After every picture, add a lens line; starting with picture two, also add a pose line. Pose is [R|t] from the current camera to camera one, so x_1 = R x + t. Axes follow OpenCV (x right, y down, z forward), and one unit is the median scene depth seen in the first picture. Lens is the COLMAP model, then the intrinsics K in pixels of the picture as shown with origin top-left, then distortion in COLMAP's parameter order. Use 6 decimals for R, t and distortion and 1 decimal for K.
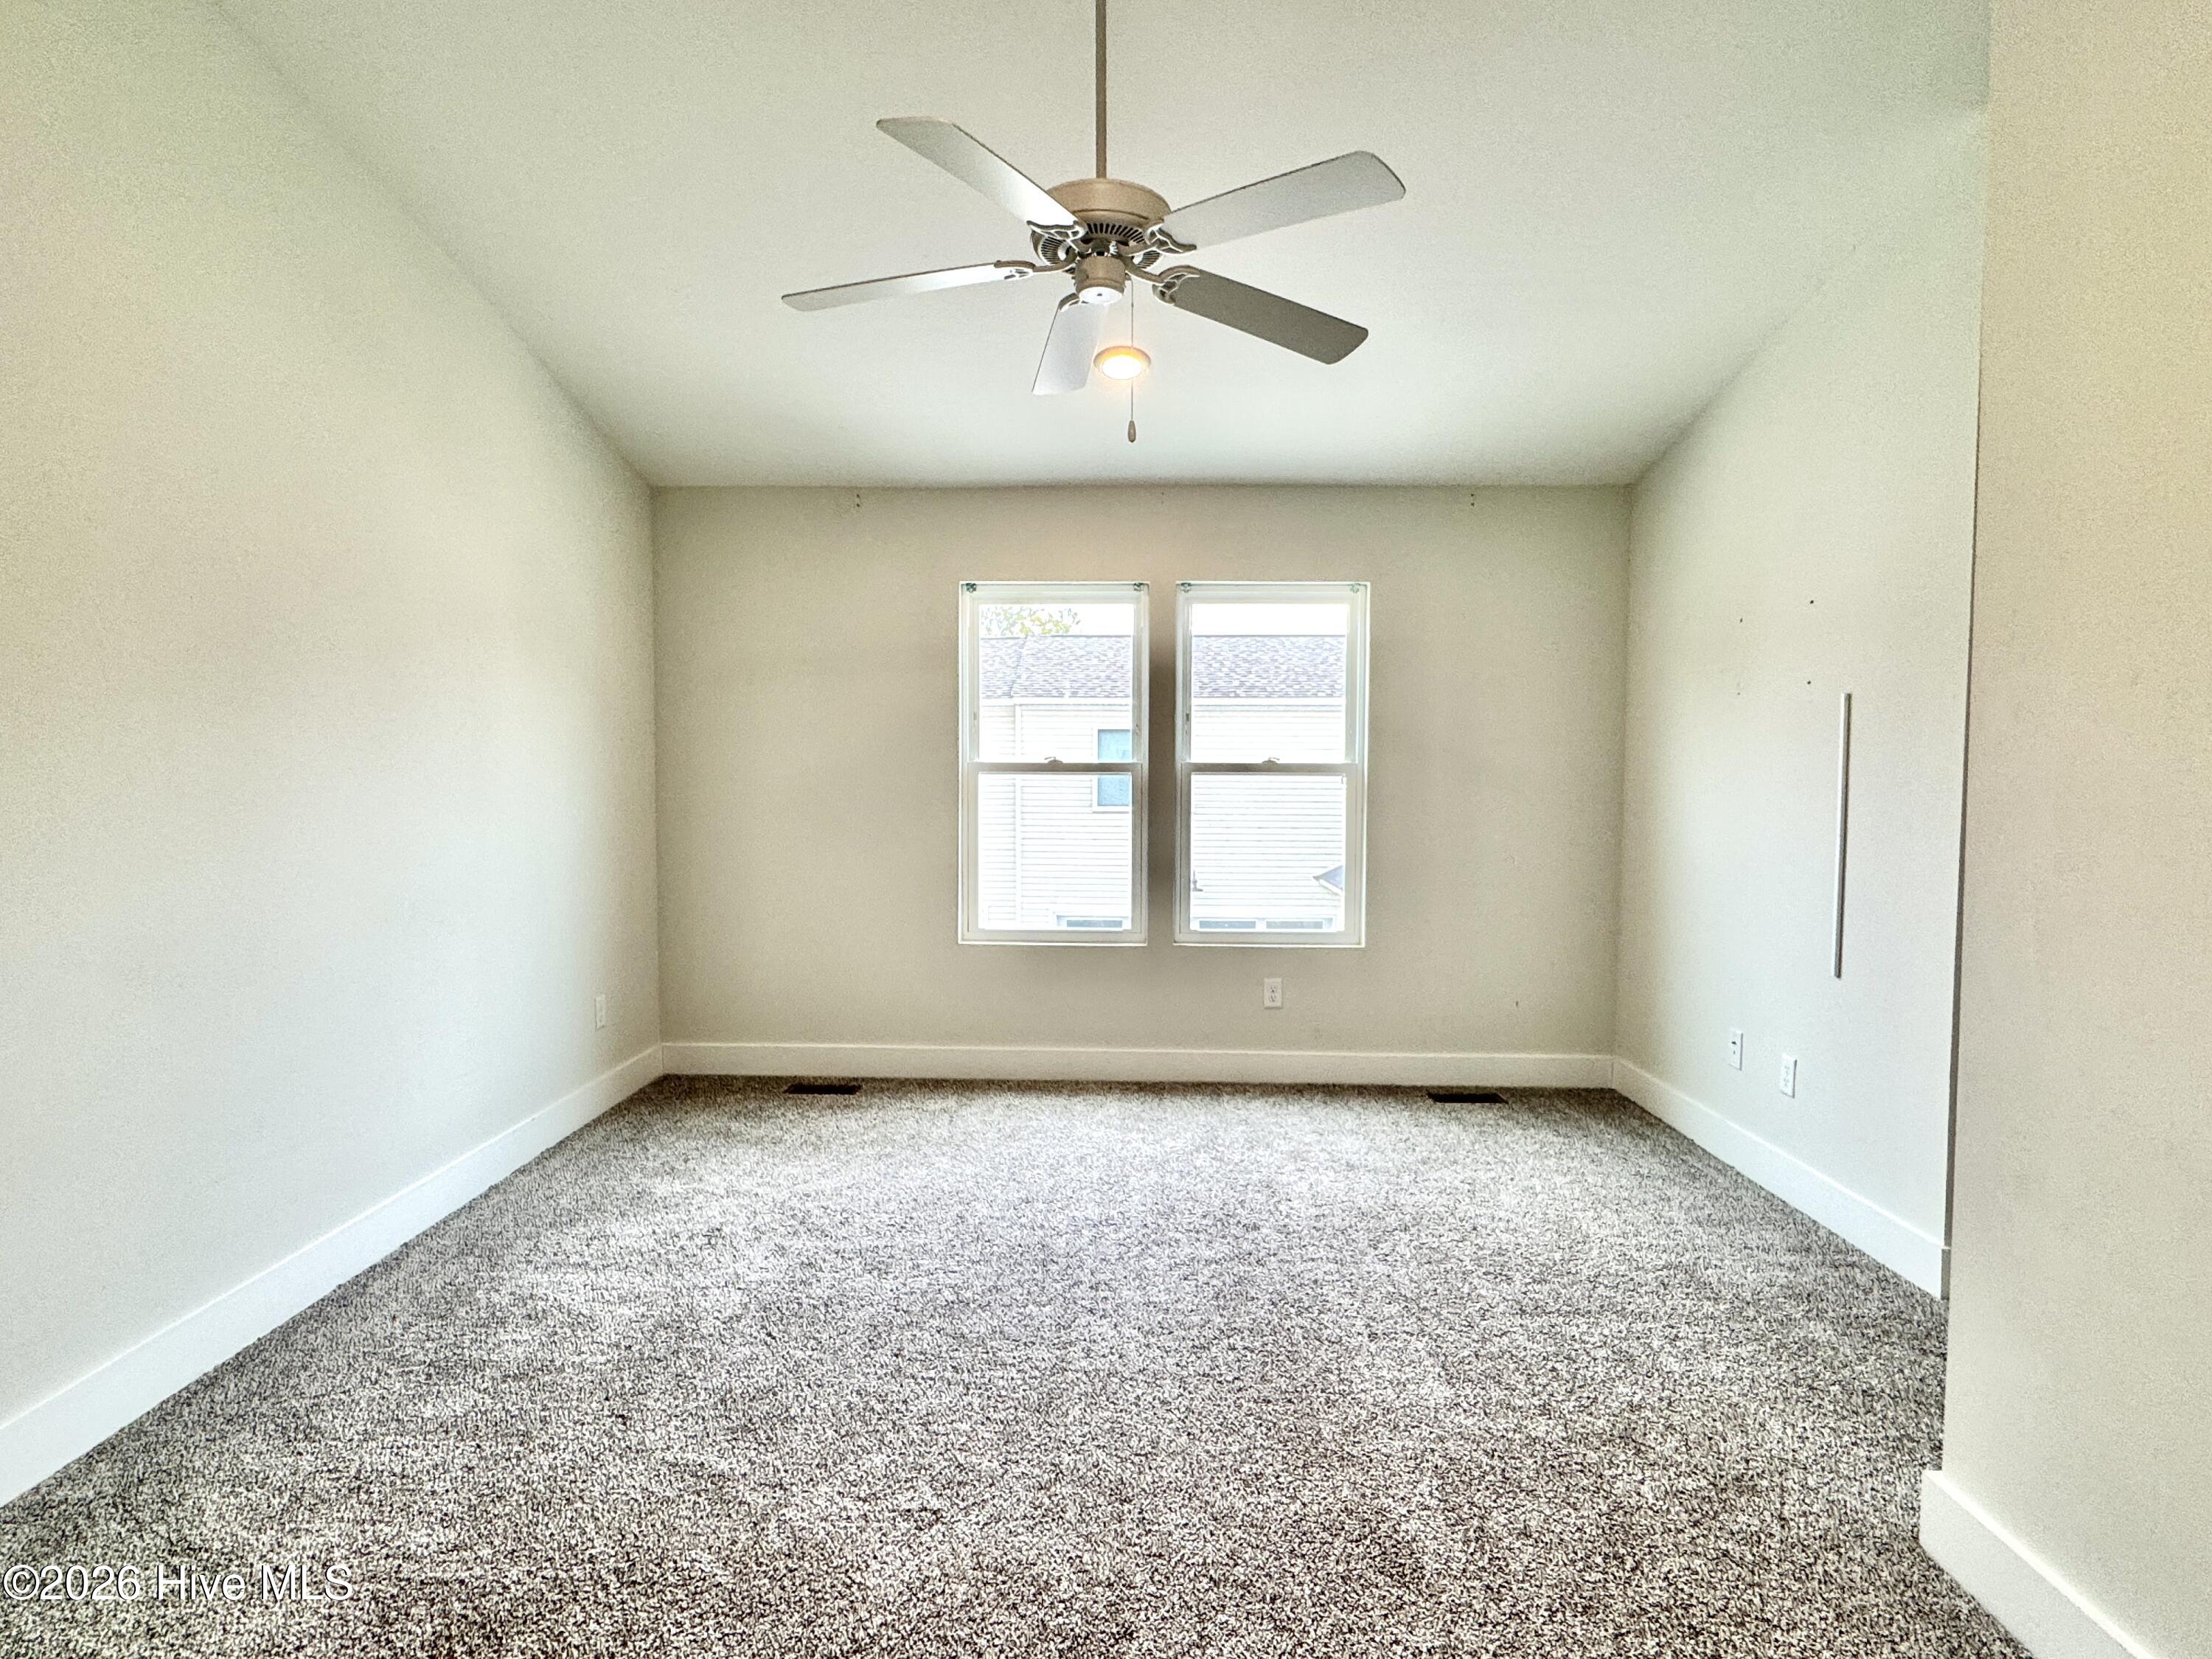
lens RADIAL K [[1167.1, 0, 1086.2], [0, 1167.1, 825.4], [0, 0, 1]] dist [-0.003617, 0.001180]
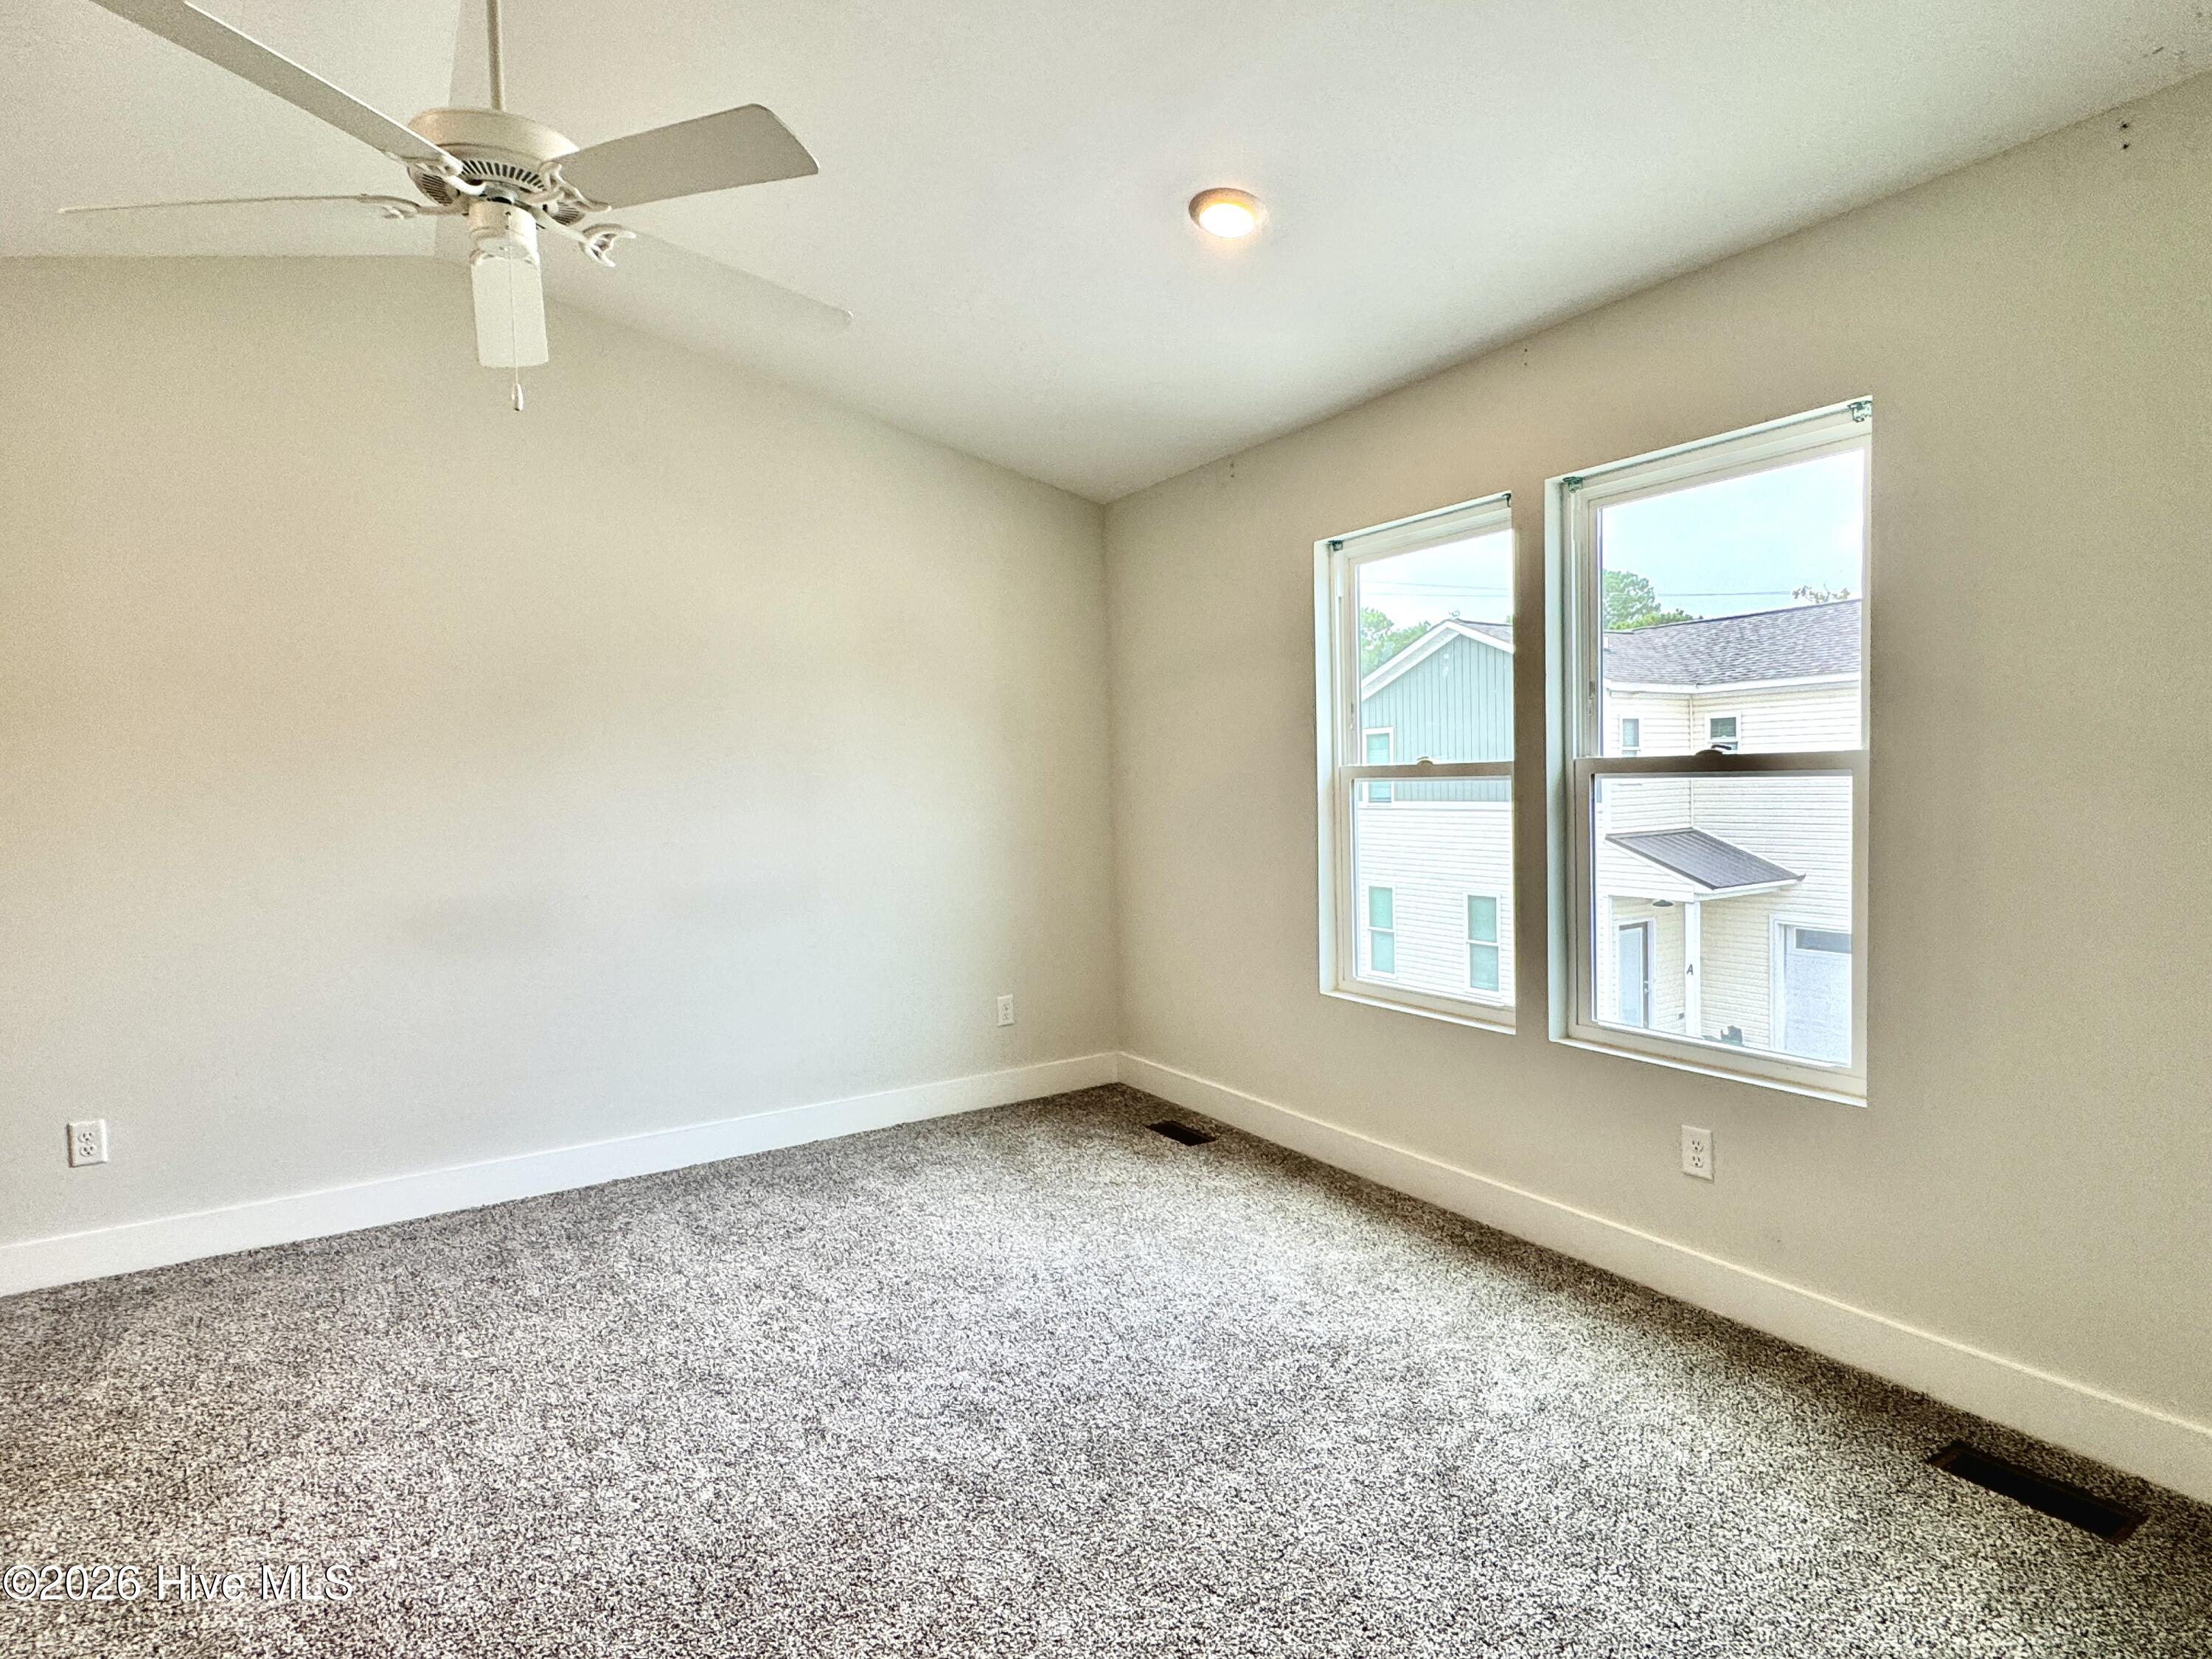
lens RADIAL K [[1167.1, 0, 1104.1], [0, 1167.1, 838.1], [0, 0, 1]] dist [-0.003617, 0.001180]
pose [[0.561669, 0.028771, -0.826862, 0.476255], [-0.010051, 0.999559, 0.027953, -0.026887], [0.827301, -0.007390, 0.561710, 0.434387]]
